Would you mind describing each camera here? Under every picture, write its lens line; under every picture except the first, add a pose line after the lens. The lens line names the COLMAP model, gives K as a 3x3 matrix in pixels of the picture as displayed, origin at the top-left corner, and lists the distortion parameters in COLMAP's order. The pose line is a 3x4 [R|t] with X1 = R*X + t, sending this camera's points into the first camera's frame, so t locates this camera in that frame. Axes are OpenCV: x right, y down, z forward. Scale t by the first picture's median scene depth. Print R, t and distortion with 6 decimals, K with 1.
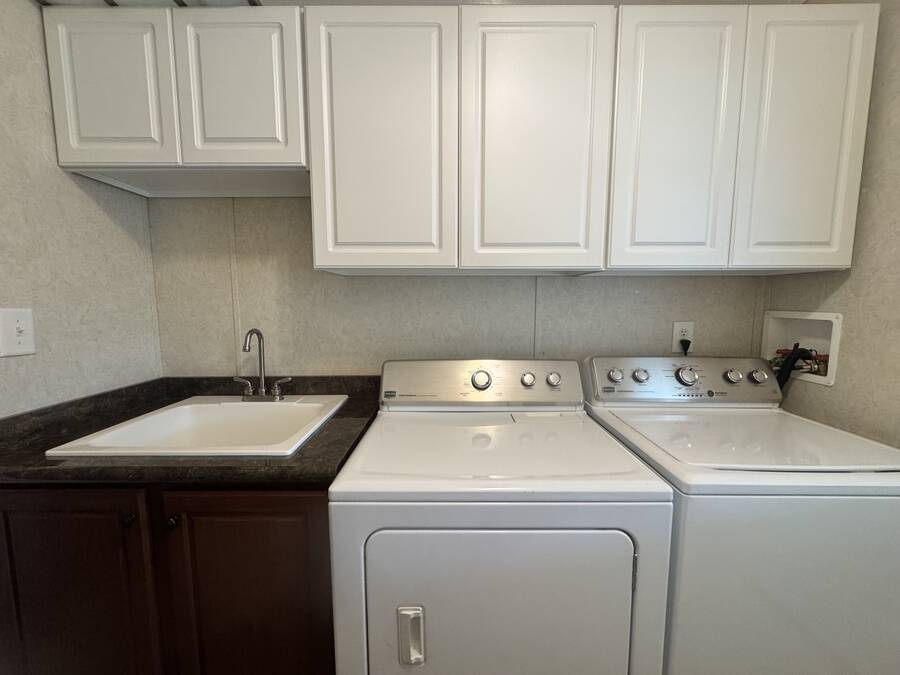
lens RADIAL K [[360.5, 0, 450.0], [0, 360.5, 337.2], [0, 0, 1]] dist [-0.001137, -0.000583]
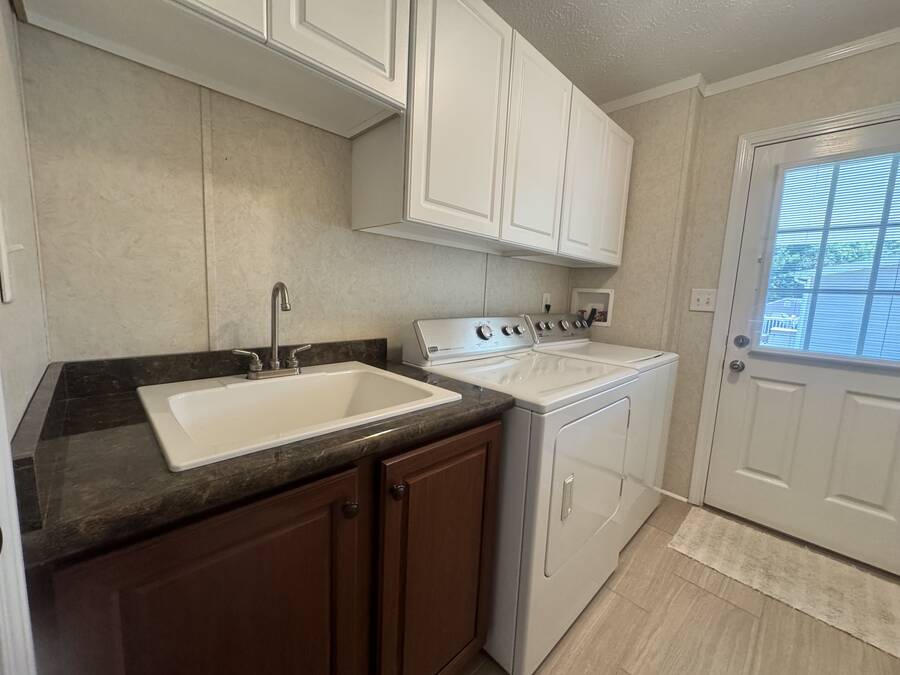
lens RADIAL K [[360.5, 0, 451.5], [0, 360.5, 339.7], [0, 0, 1]] dist [-0.001137, -0.000583]
pose [[0.707782, -0.059028, 0.703960, -0.797073], [0.024667, 0.997960, 0.058879, 0.059876], [-0.706000, -0.024309, 0.707794, 0.181465]]
